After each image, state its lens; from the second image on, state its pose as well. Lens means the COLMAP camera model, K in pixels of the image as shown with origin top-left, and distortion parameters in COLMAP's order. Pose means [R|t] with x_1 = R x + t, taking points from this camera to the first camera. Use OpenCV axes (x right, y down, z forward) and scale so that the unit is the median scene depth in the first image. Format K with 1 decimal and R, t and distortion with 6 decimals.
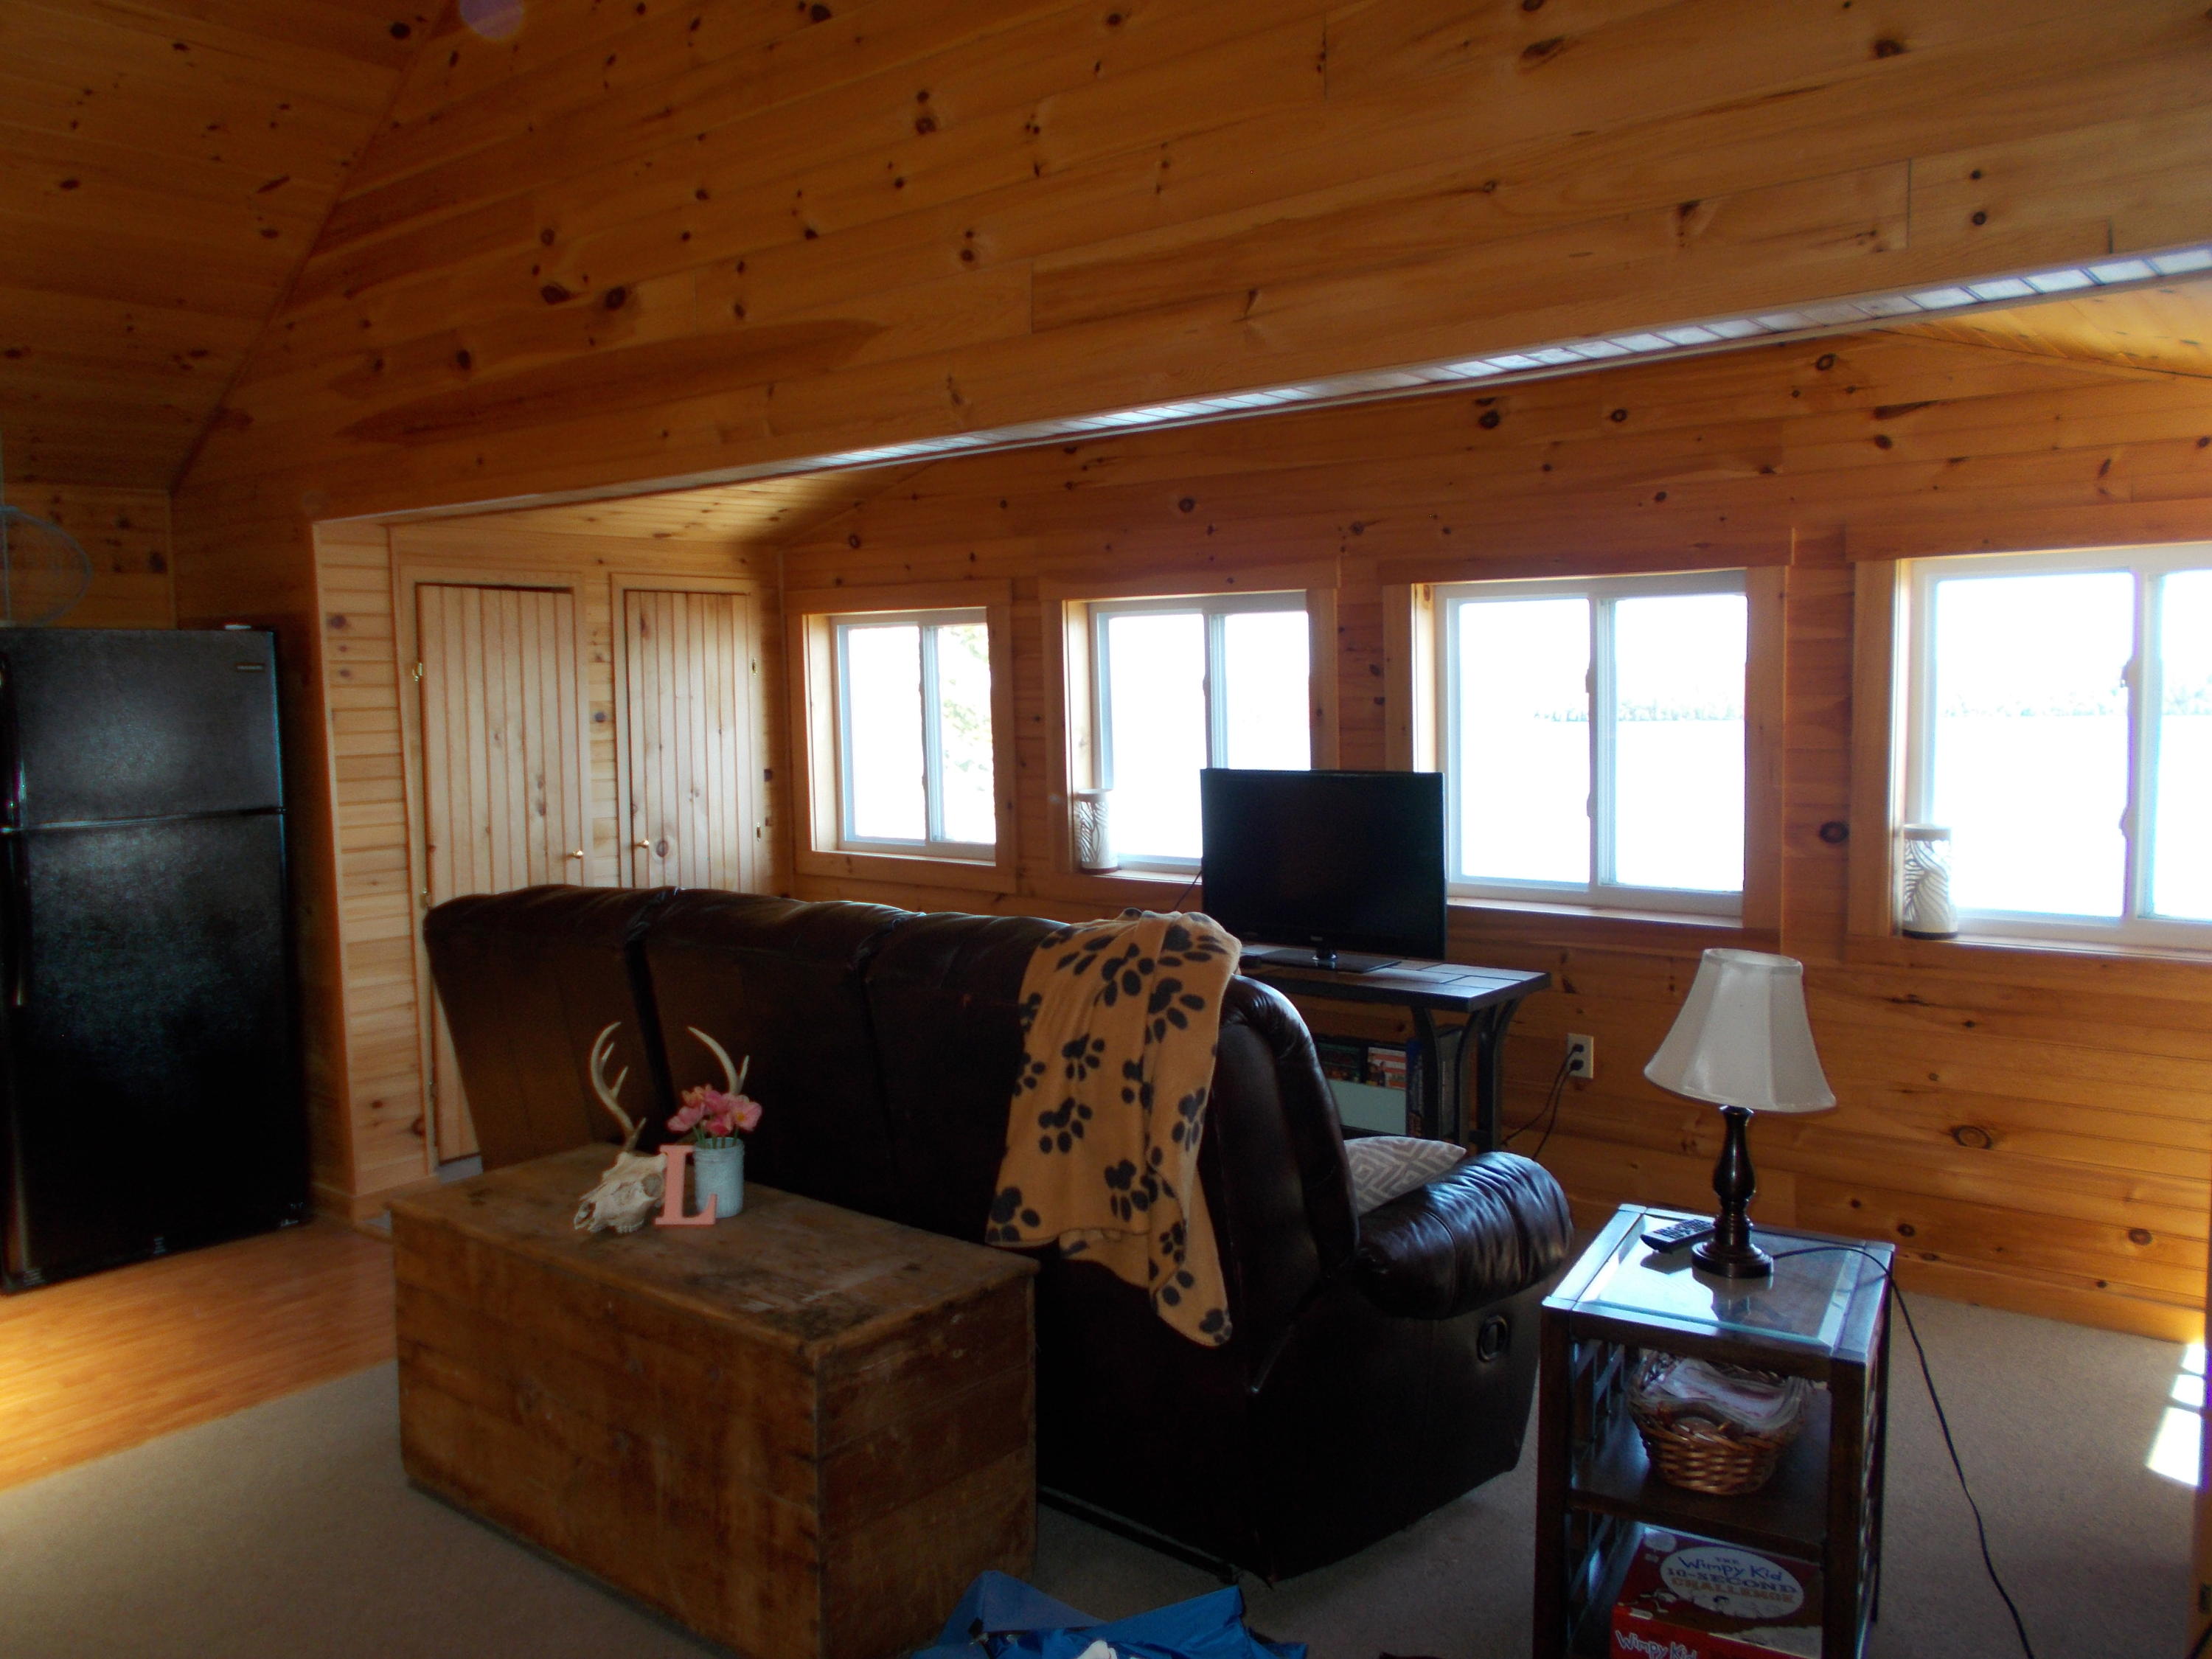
lens RADIAL K [[1706.1, 0, 1105.5], [0, 1706.1, 827.7], [0, 0, 1]] dist [0.016082, -0.023525]
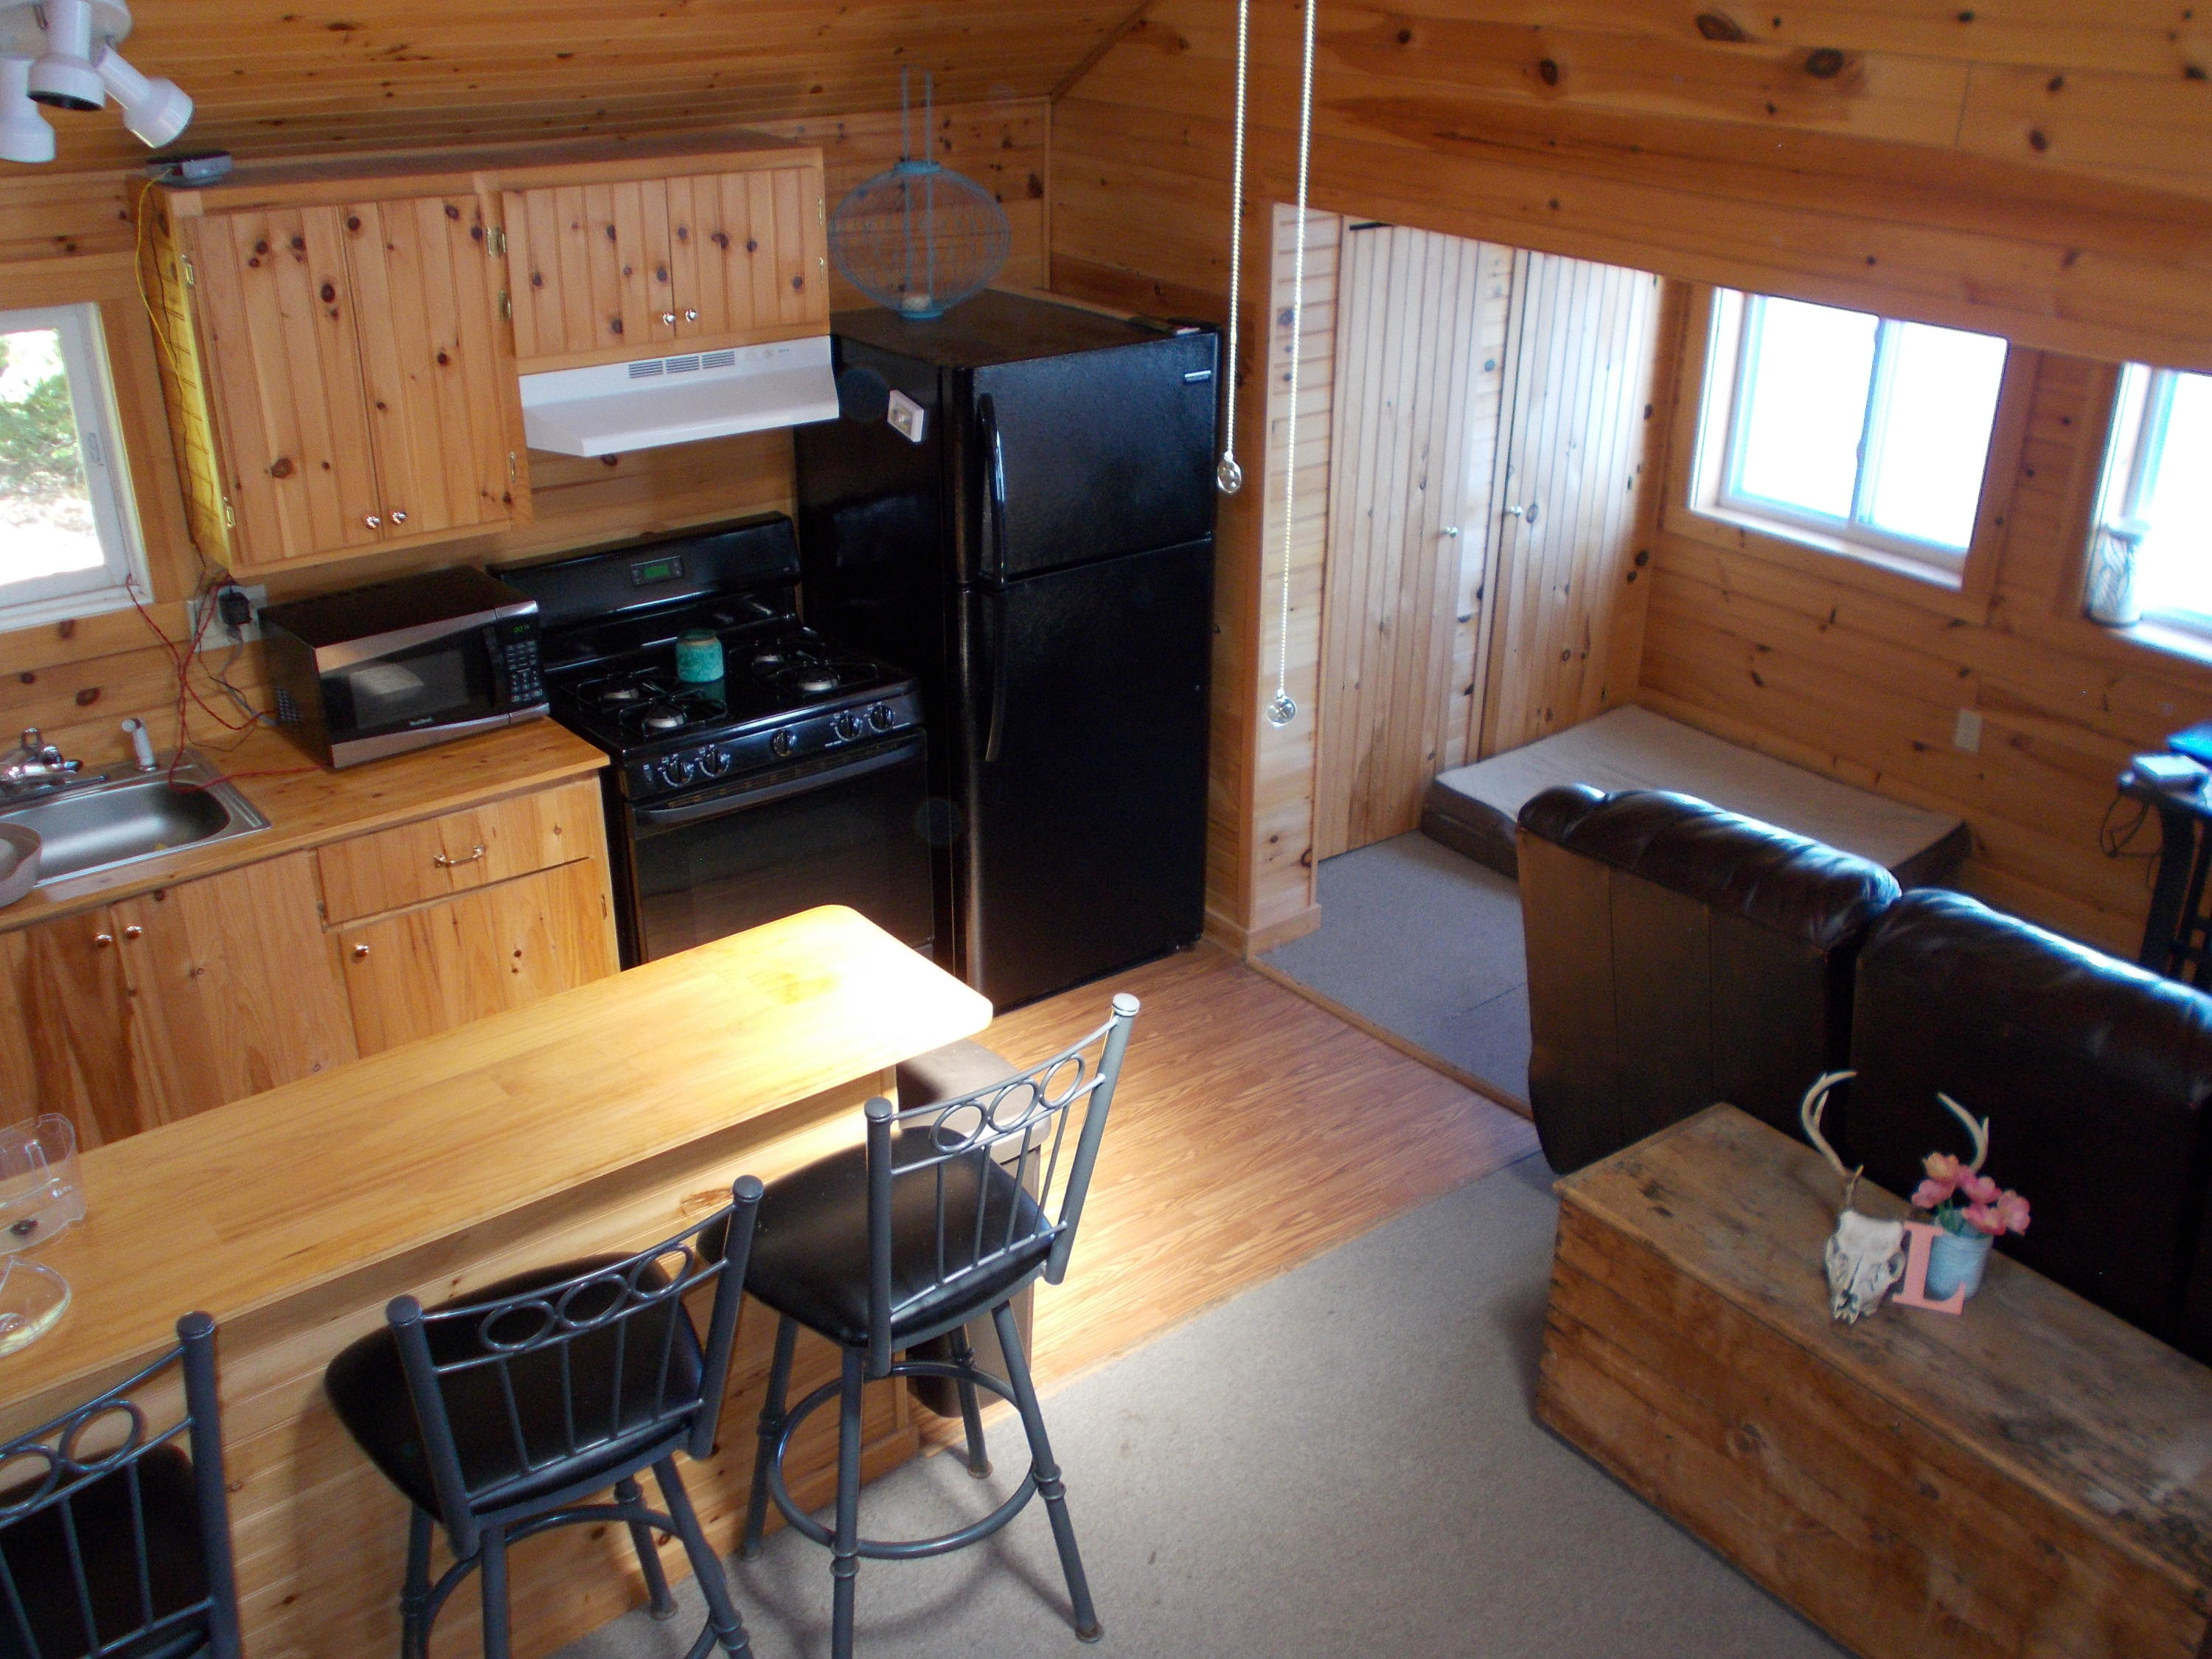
lens RADIAL K [[2068.3, 0, 1025.5], [0, 2068.3, 789.8], [0, 0, 1]] dist [-0.003126, 0.000000]
pose [[0.967461, 0.127417, -0.218597, -0.403723], [-0.041828, 0.932600, 0.358478, -0.334820], [0.249540, -0.337670, 0.907584, -0.057407]]
